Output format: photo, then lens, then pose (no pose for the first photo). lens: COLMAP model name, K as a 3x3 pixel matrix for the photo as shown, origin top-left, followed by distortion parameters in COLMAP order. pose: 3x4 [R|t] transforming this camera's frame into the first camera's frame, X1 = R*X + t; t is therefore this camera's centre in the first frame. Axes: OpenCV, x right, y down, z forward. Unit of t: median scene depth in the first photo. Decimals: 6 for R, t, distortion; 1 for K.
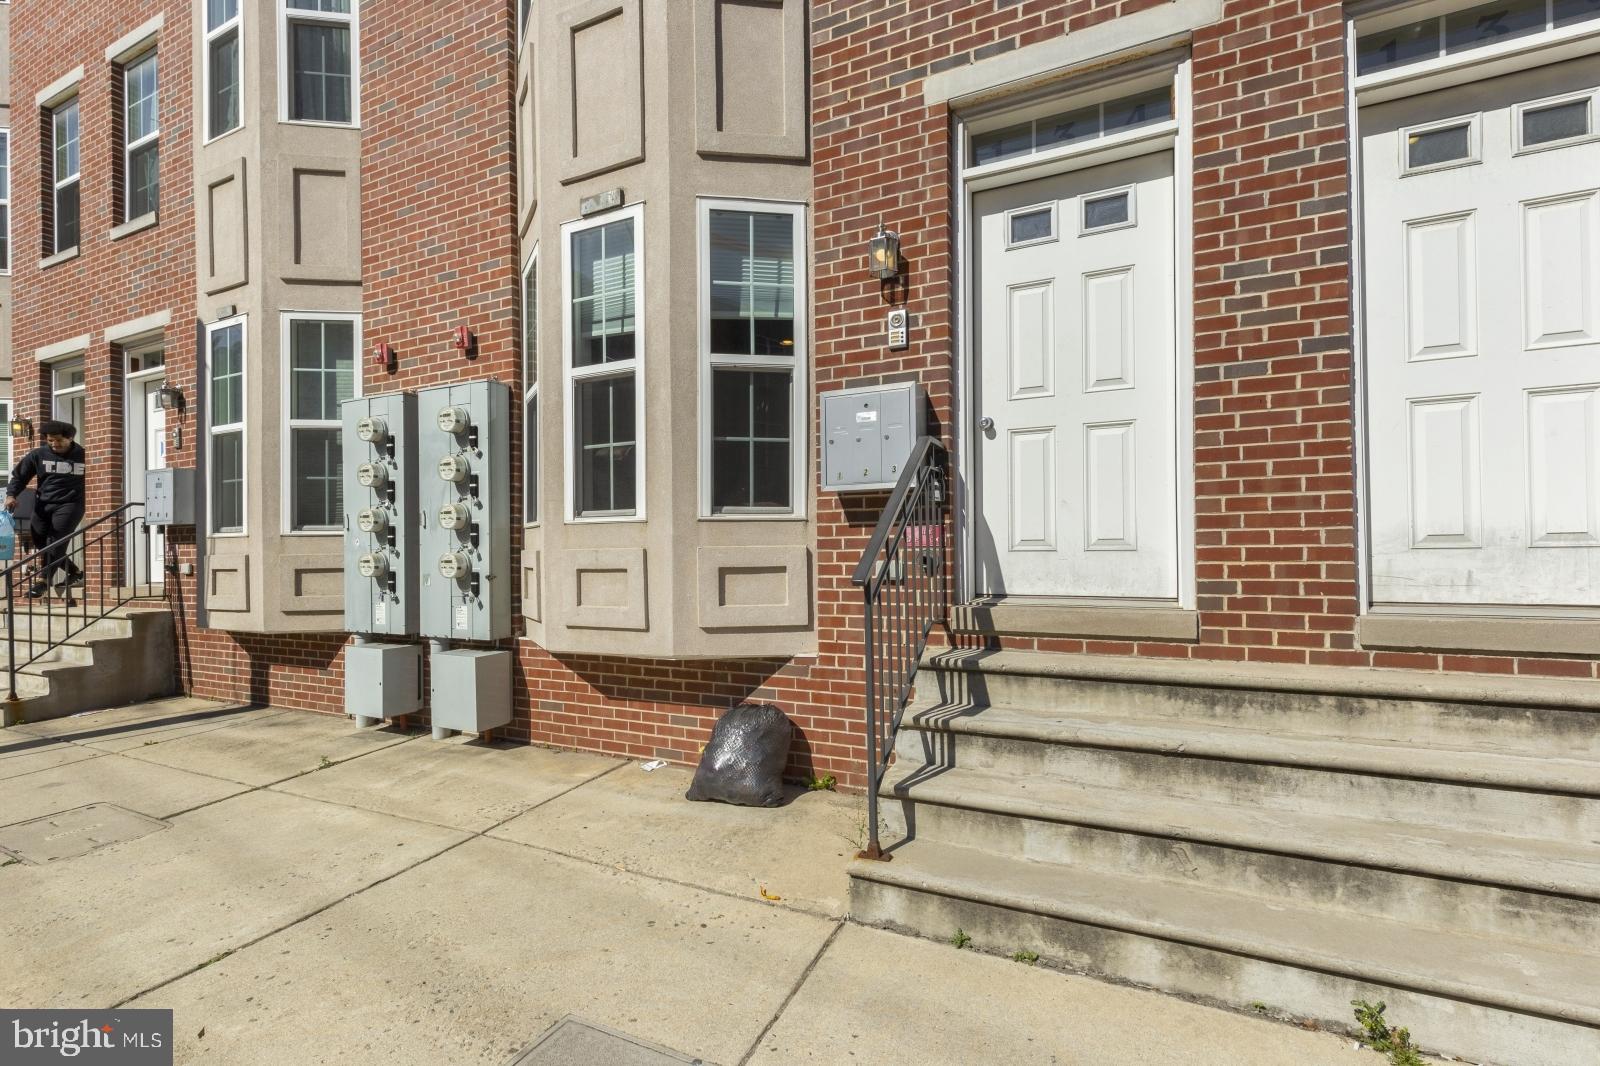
lens RADIAL K [[716.8, 0, 791.7], [0, 716.8, 547.5], [0, 0, 1]] dist [0.006782, -0.000529]
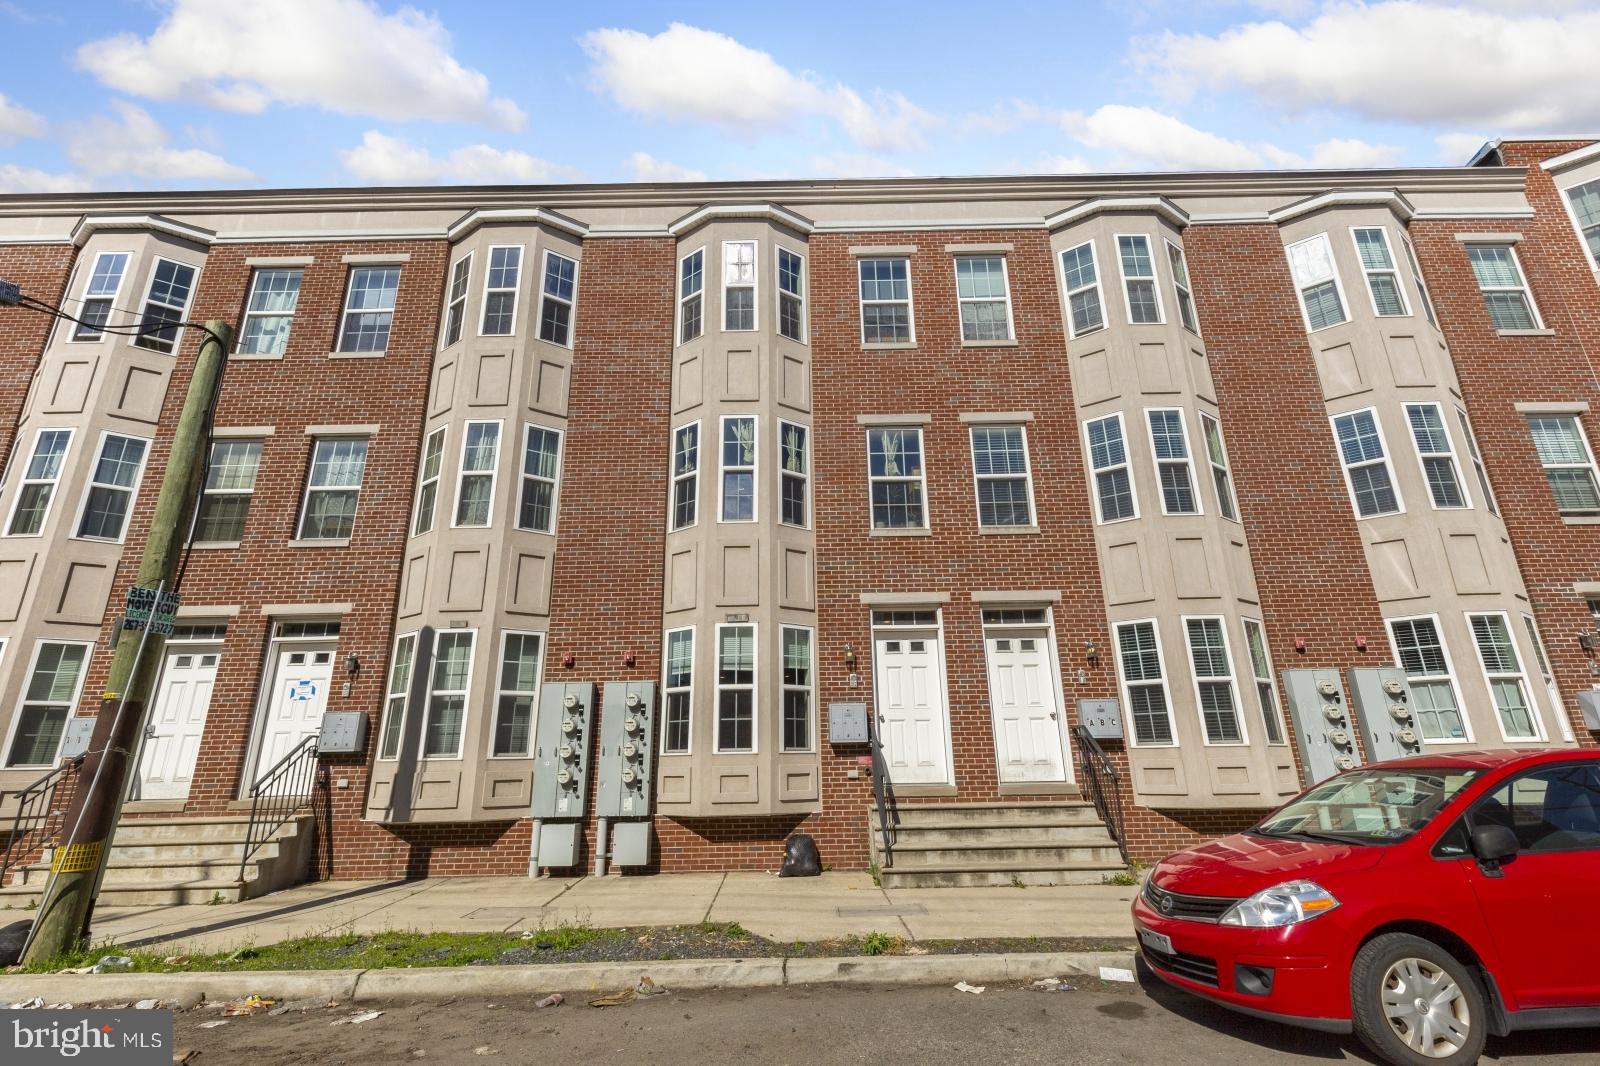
lens RADIAL K [[716.8, 0, 791.7], [0, 716.8, 547.5], [0, 0, 1]] dist [0.006782, -0.000529]
pose [[0.897942, 0.126110, 0.421660, -1.189991], [0.004742, 0.955241, -0.295792, 0.014158], [-0.440089, 0.267603, 0.857152, -1.271310]]
